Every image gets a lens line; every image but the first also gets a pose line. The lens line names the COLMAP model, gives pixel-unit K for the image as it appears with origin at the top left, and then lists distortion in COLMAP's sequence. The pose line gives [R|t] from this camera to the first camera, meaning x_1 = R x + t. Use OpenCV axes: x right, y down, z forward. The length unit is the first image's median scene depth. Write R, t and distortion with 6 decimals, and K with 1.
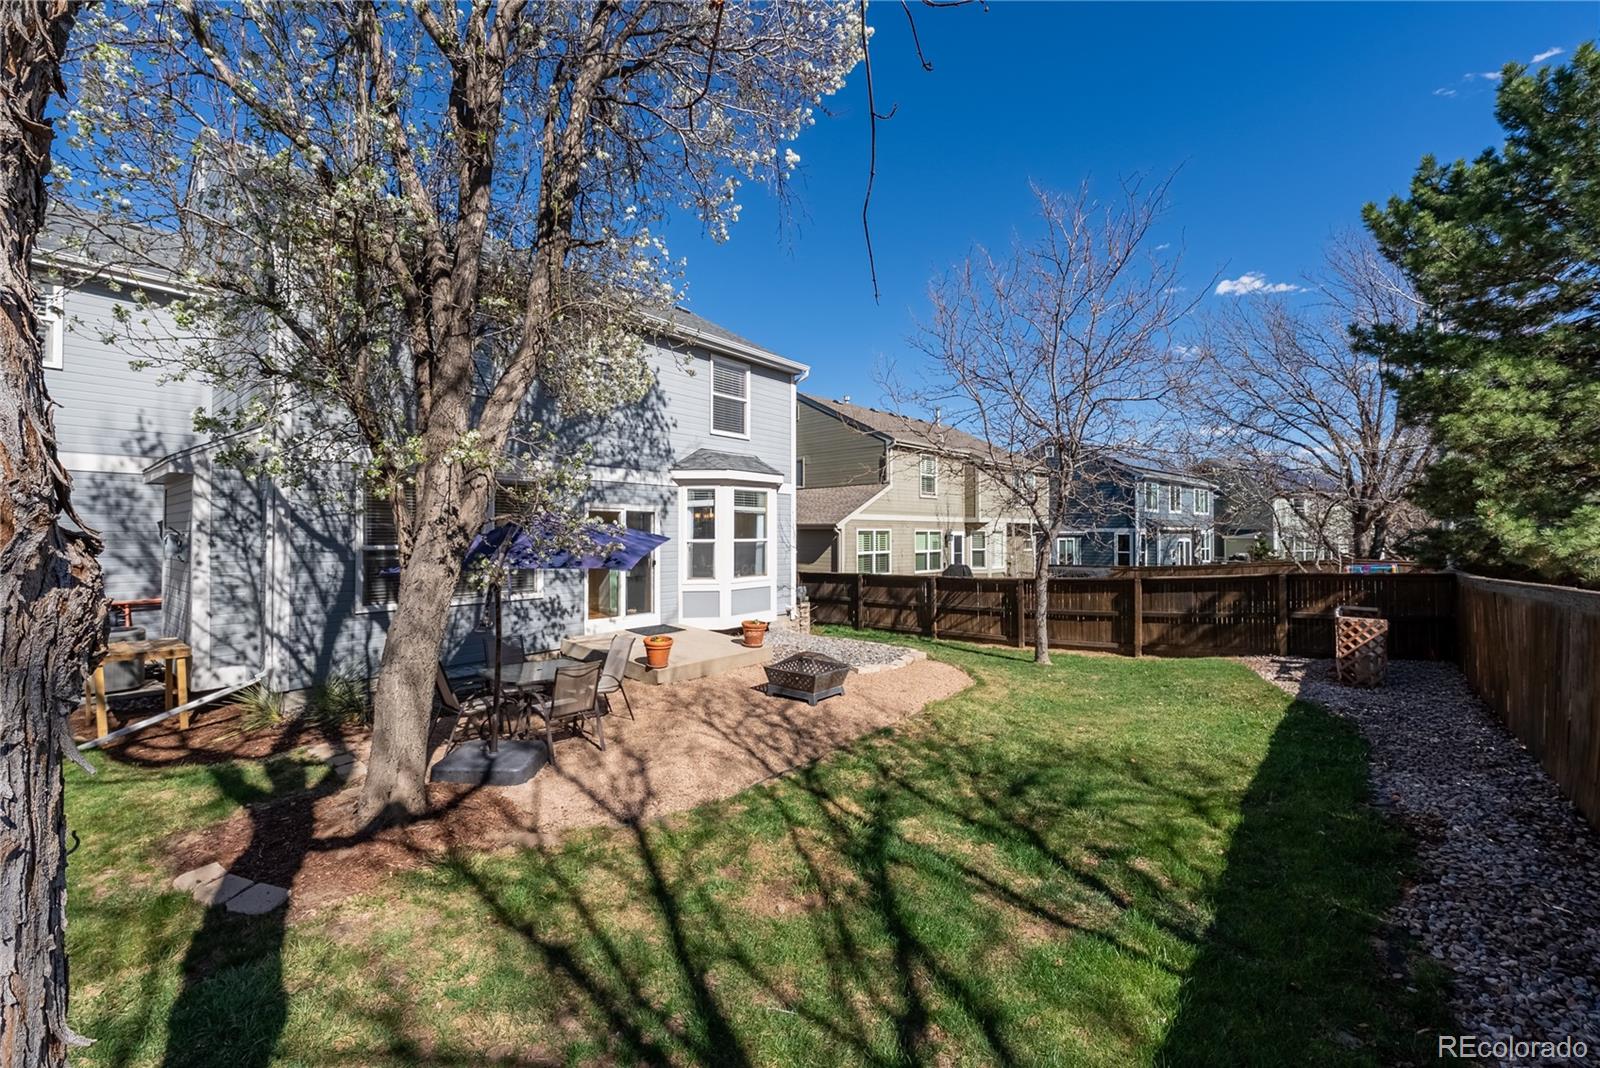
lens RADIAL K [[642.7, 0, 788.9], [0, 642.7, 526.8], [0, 0, 1]] dist [-0.001953, -0.000341]
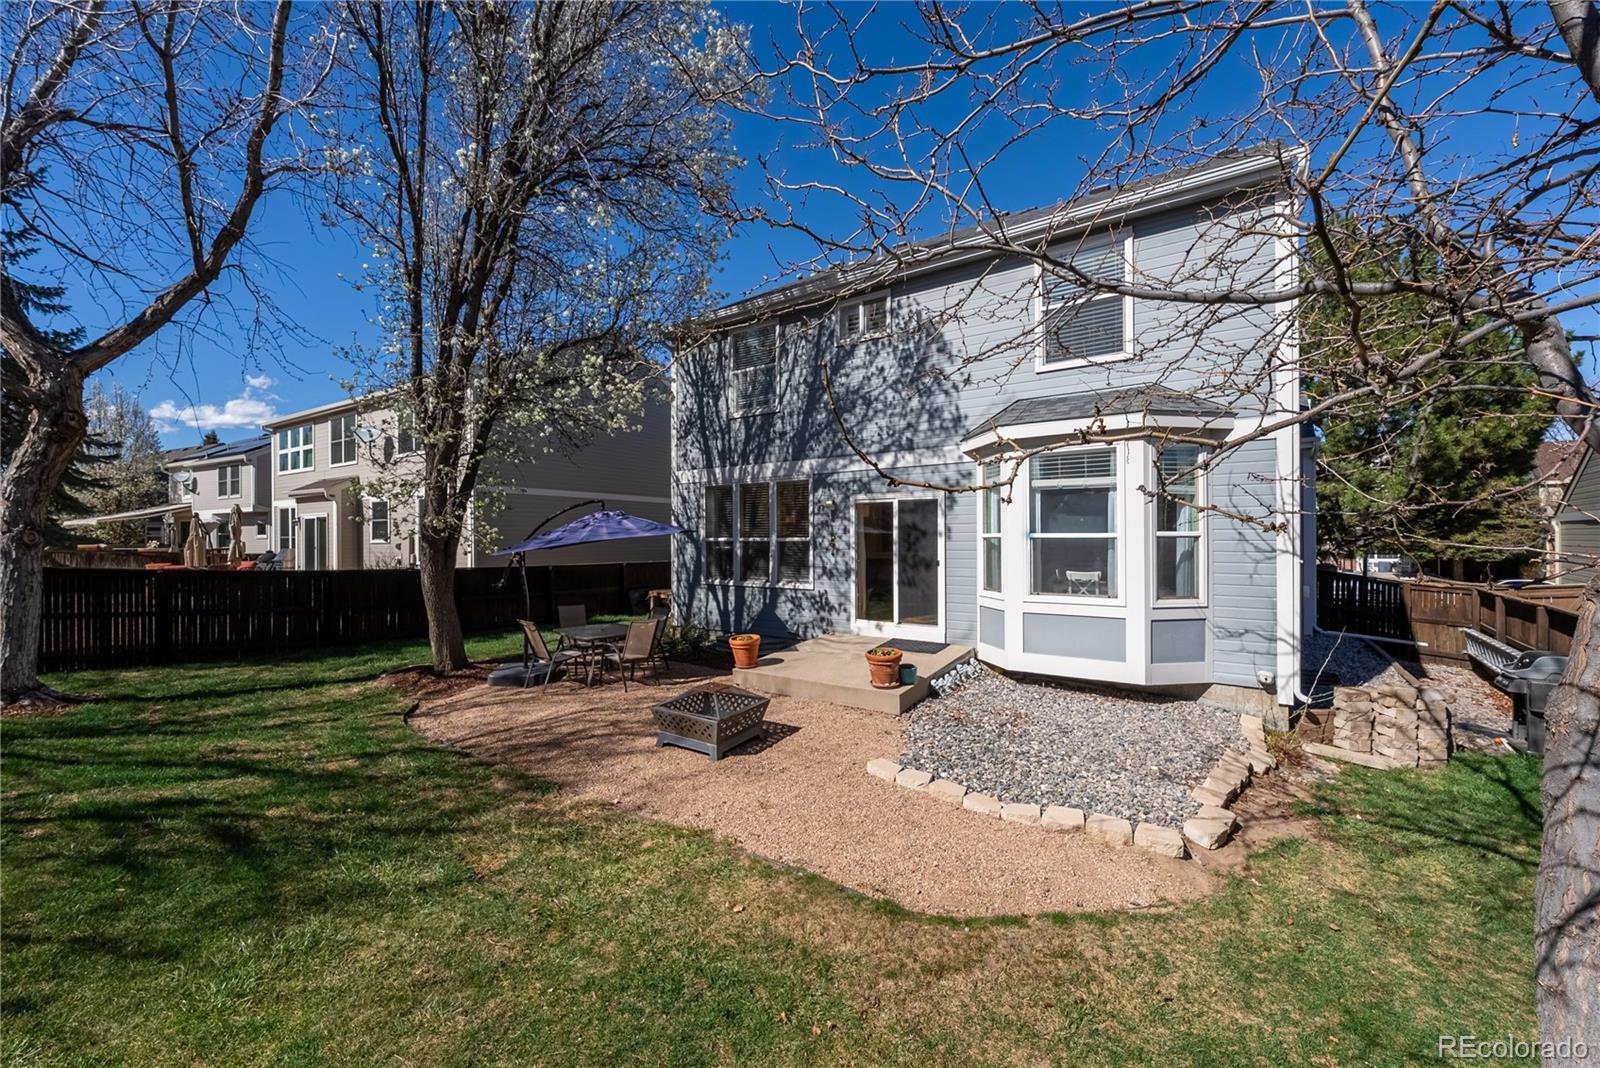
lens RADIAL K [[642.7, 0, 788.9], [0, 642.7, 526.8], [0, 0, 1]] dist [-0.001953, -0.000341]
pose [[0.047651, -0.015928, -0.998737, 0.644205], [0.011023, 0.999820, -0.015419, 0.021298], [0.998803, -0.010275, 0.047818, 0.886228]]
